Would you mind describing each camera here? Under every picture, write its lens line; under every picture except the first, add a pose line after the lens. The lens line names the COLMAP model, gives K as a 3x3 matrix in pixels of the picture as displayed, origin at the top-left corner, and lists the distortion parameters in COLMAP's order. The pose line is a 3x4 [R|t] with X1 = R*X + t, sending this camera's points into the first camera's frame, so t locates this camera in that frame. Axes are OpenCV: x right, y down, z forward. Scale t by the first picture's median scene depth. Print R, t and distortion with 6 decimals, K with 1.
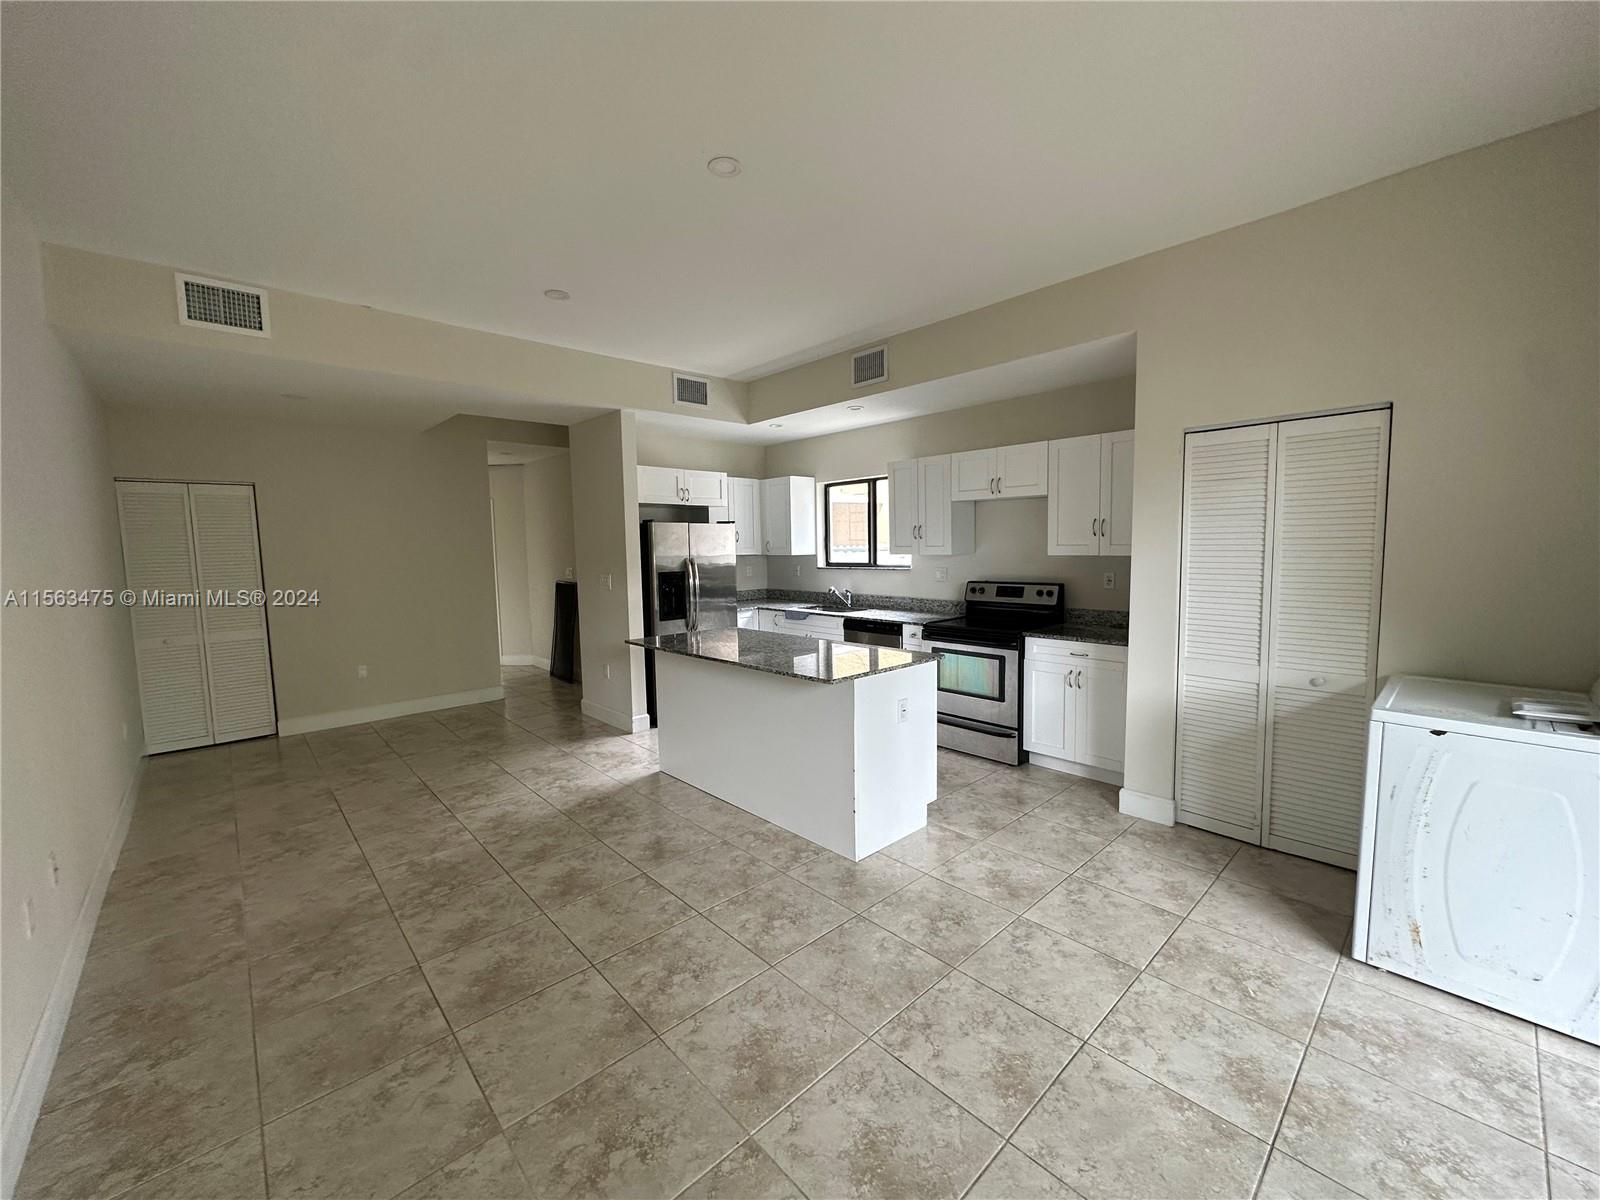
lens RADIAL K [[635.5, 0, 800.0], [0, 635.5, 591.0], [0, 0, 1]] dist [-0.003261, 0.001006]
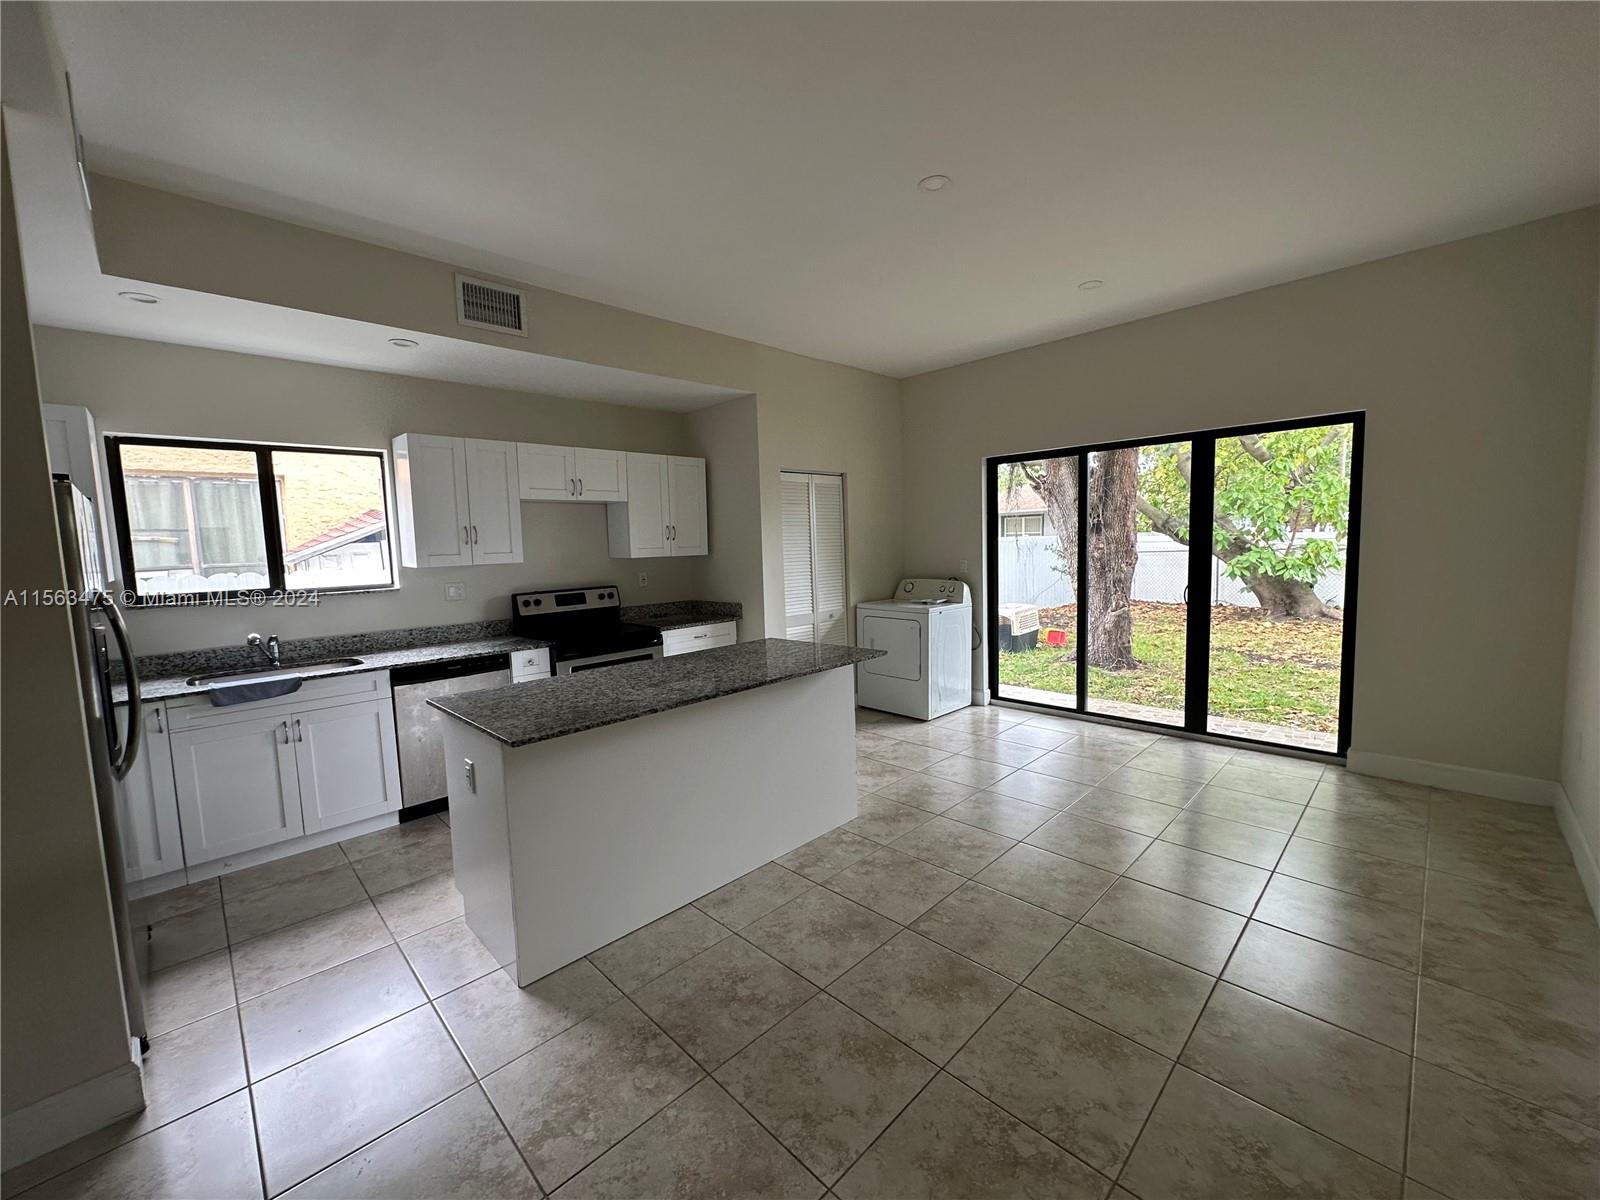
lens RADIAL K [[635.5, 0, 788.6], [0, 635.5, 611.2], [0, 0, 1]] dist [-0.003261, 0.001006]
pose [[-0.021700, -0.093300, 0.995402, -0.862103], [0.104028, 0.990021, 0.095063, -0.051812], [-0.994338, 0.105613, -0.011777, 0.934866]]
